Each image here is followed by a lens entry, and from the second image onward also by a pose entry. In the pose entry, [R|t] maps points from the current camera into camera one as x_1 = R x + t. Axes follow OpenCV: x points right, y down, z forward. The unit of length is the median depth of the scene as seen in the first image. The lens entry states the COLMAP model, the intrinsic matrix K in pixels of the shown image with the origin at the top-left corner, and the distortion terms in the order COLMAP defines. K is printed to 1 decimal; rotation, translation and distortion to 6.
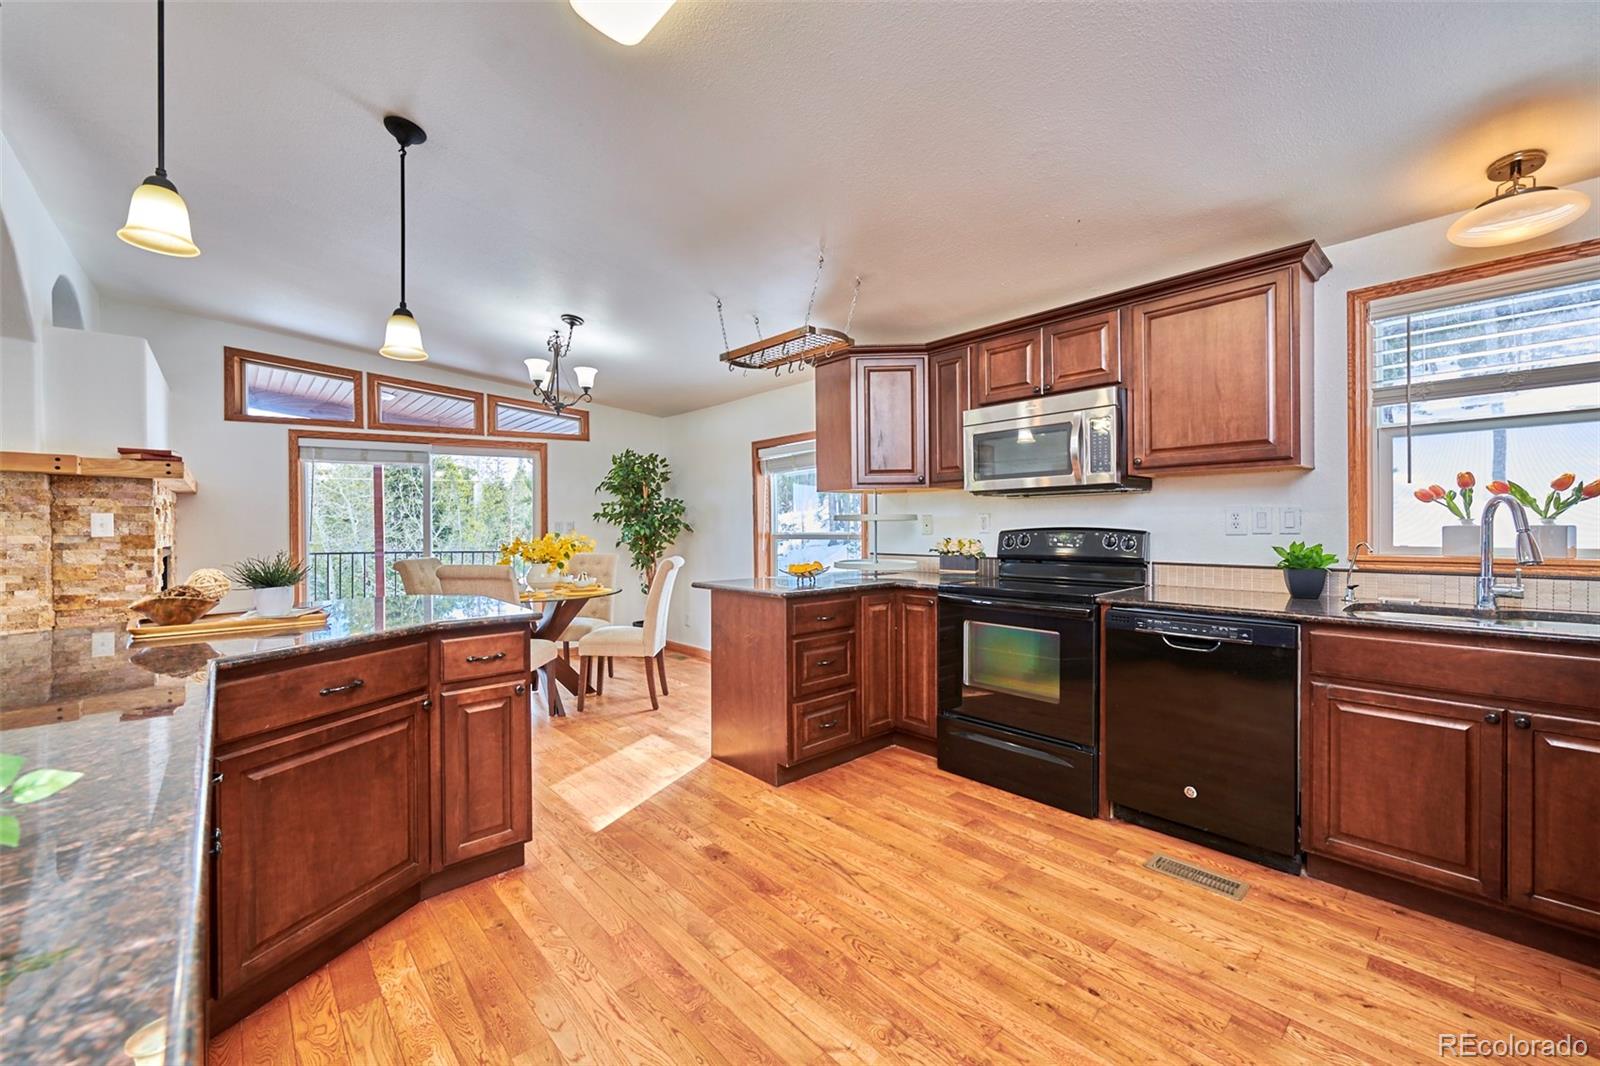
lens RADIAL K [[632.8, 0, 804.4], [0, 632.8, 527.6], [0, 0, 1]] dist [-0.003811, 0.000042]
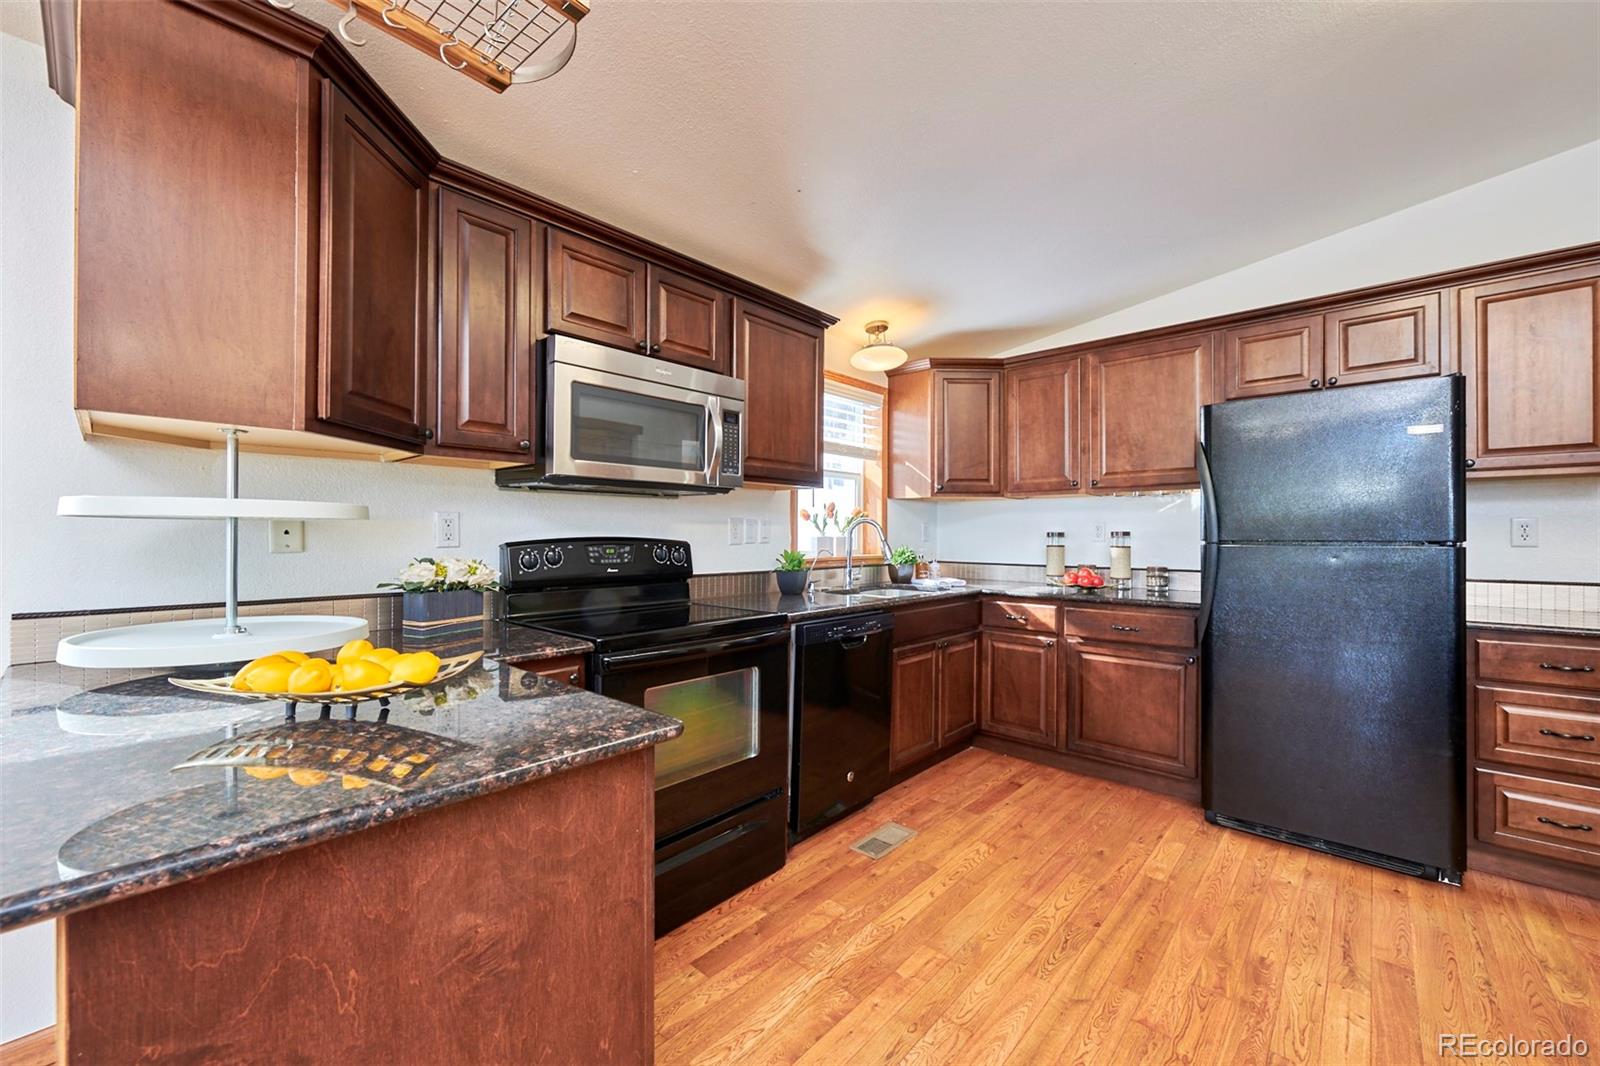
lens RADIAL K [[632.8, 0, 807.9], [0, 632.8, 535.0], [0, 0, 1]] dist [-0.003811, 0.000042]
pose [[-0.100168, 0.000928, 0.994970, -0.490861], [-0.001085, 0.999999, -0.001042, -0.004501], [-0.994970, -0.001184, -0.100167, 1.194705]]
